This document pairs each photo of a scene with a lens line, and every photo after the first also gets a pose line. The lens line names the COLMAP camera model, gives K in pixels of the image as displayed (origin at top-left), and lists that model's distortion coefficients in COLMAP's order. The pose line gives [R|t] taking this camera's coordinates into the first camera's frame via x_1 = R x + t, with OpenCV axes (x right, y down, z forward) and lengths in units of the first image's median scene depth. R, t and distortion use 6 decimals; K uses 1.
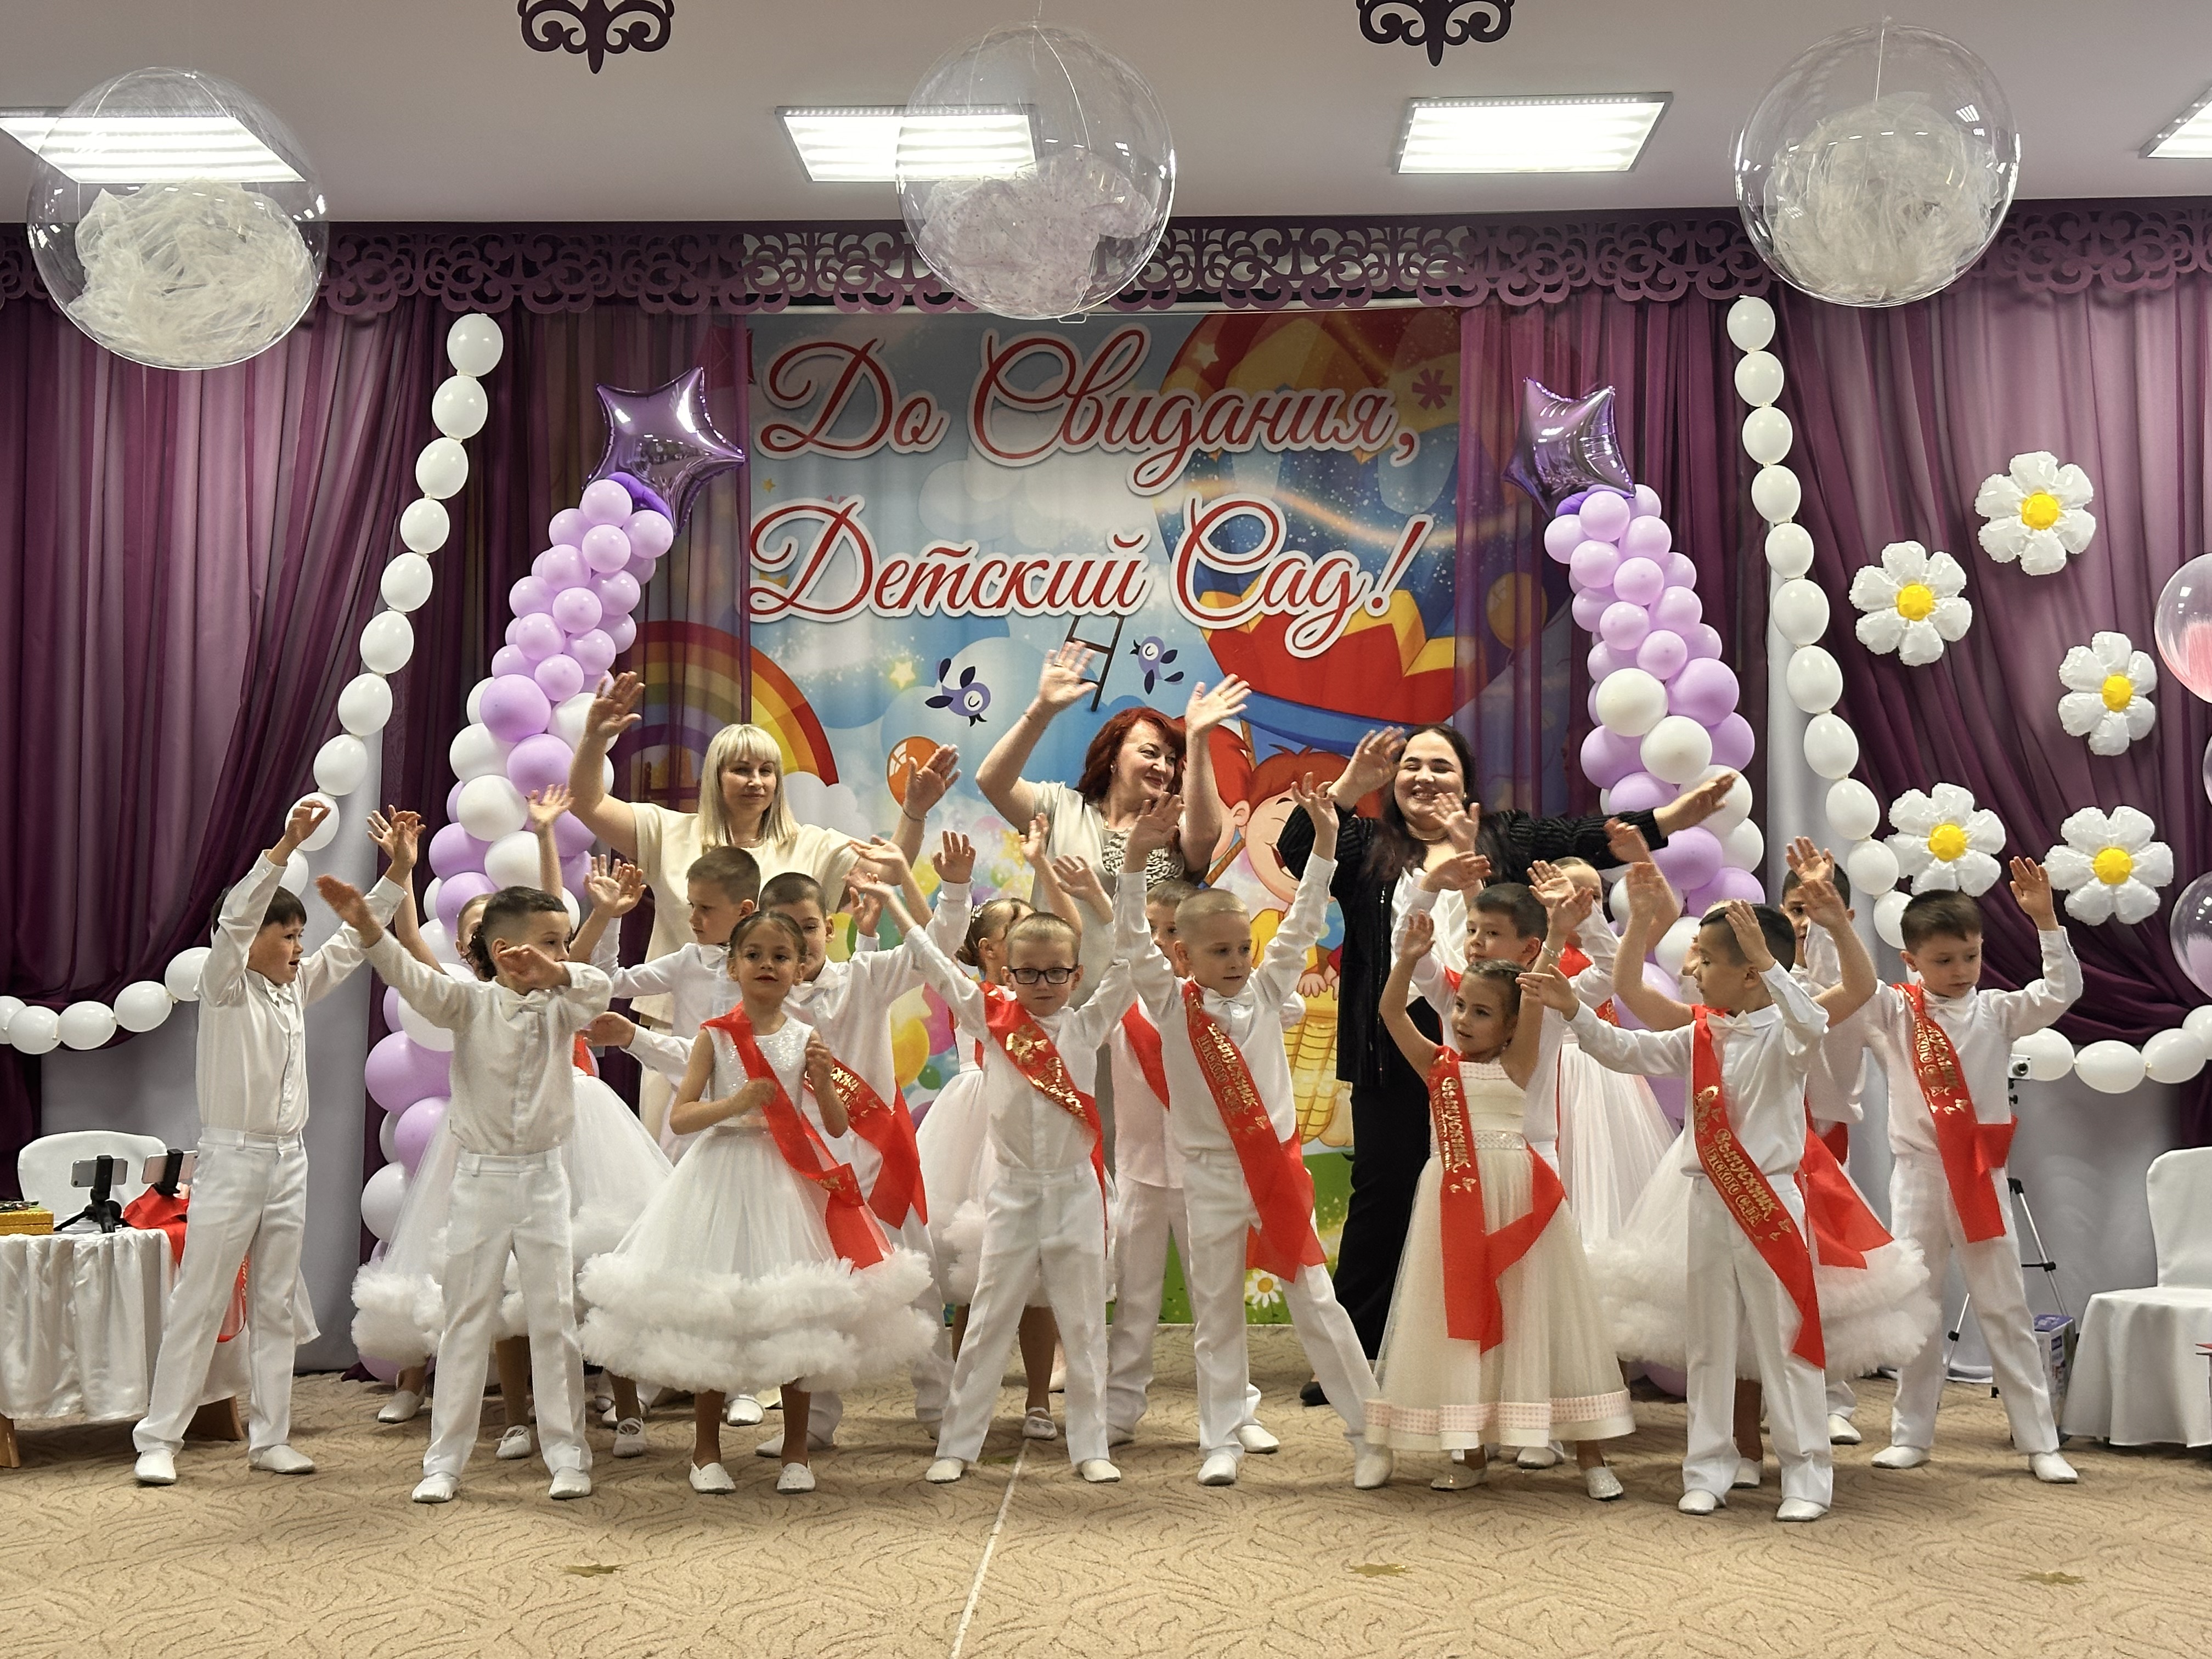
lens RADIAL K [[3079.5, 0, 1106.0], [0, 3079.5, 829.5], [0, 0, 1]] dist [0.153651, -0.142311]
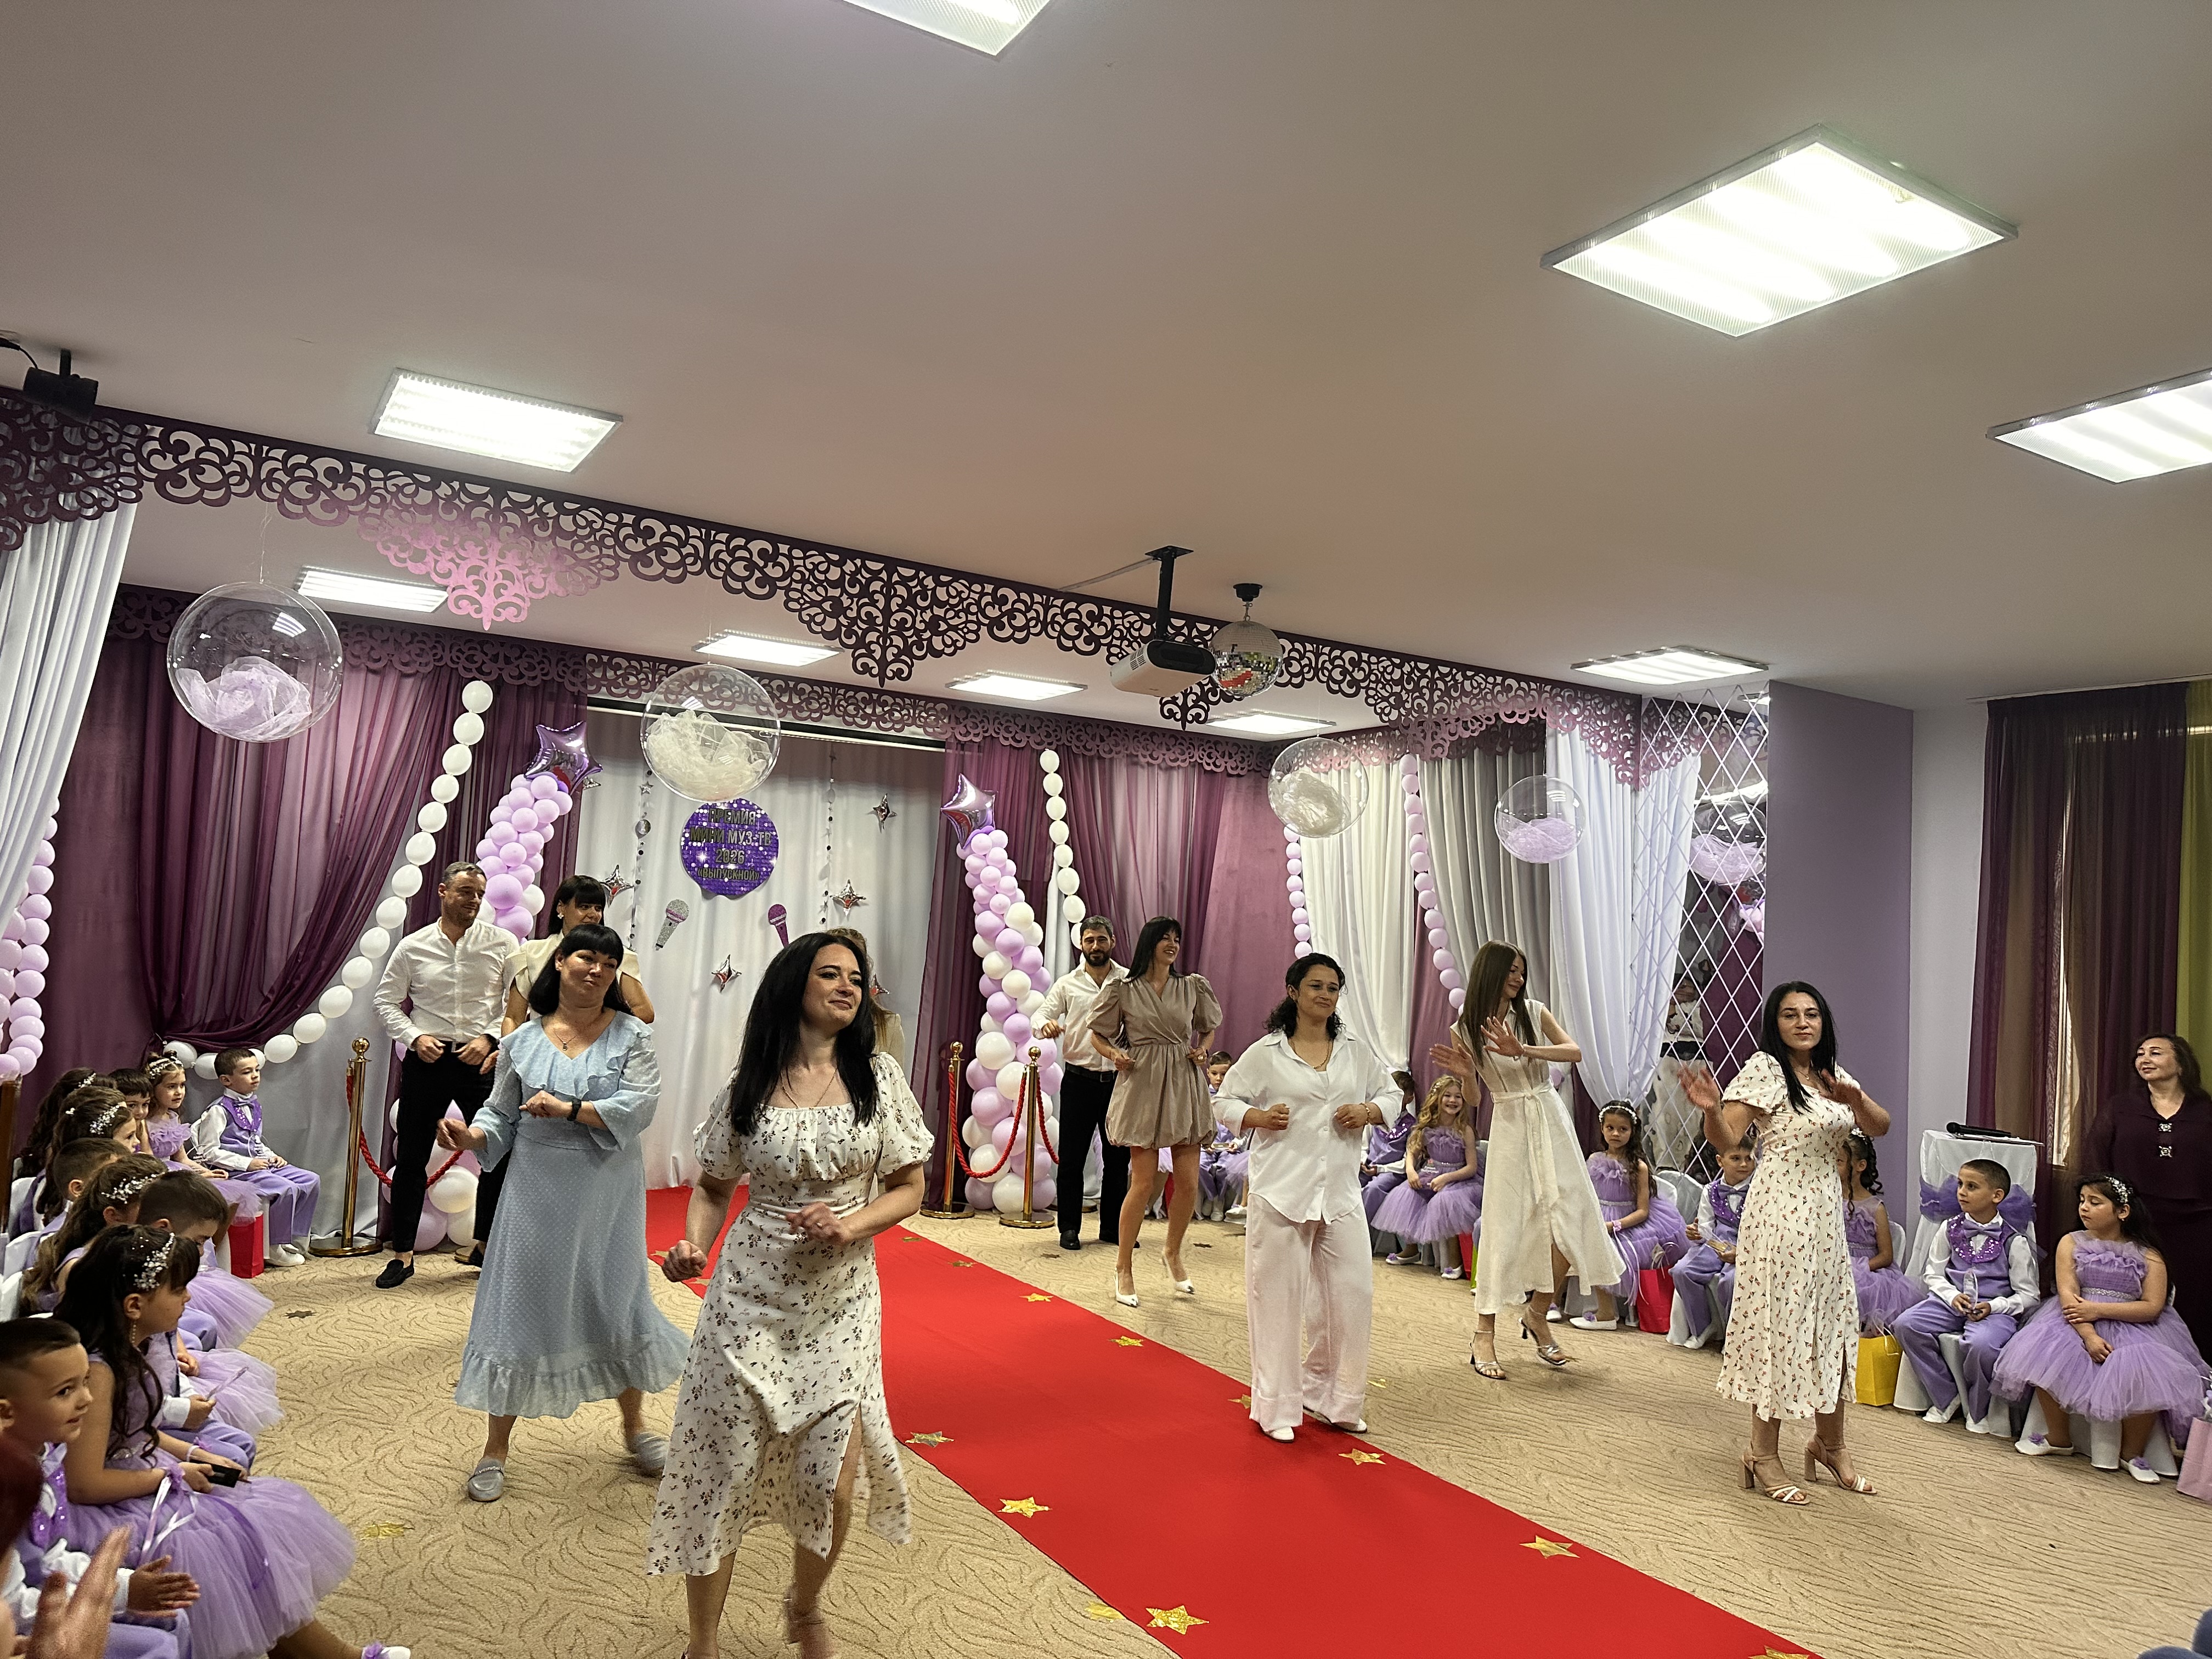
lens RADIAL K [[1549.4, 0, 1098.5], [0, 1549.4, 822.4], [0, 0, 1]] dist [0.196931, -0.441935]
pose [[0.834321, 0.087635, 0.544269, -0.408257], [-0.079443, 0.996092, -0.038606, -0.071419], [-0.545525, -0.011029, 0.838022, -0.028409]]
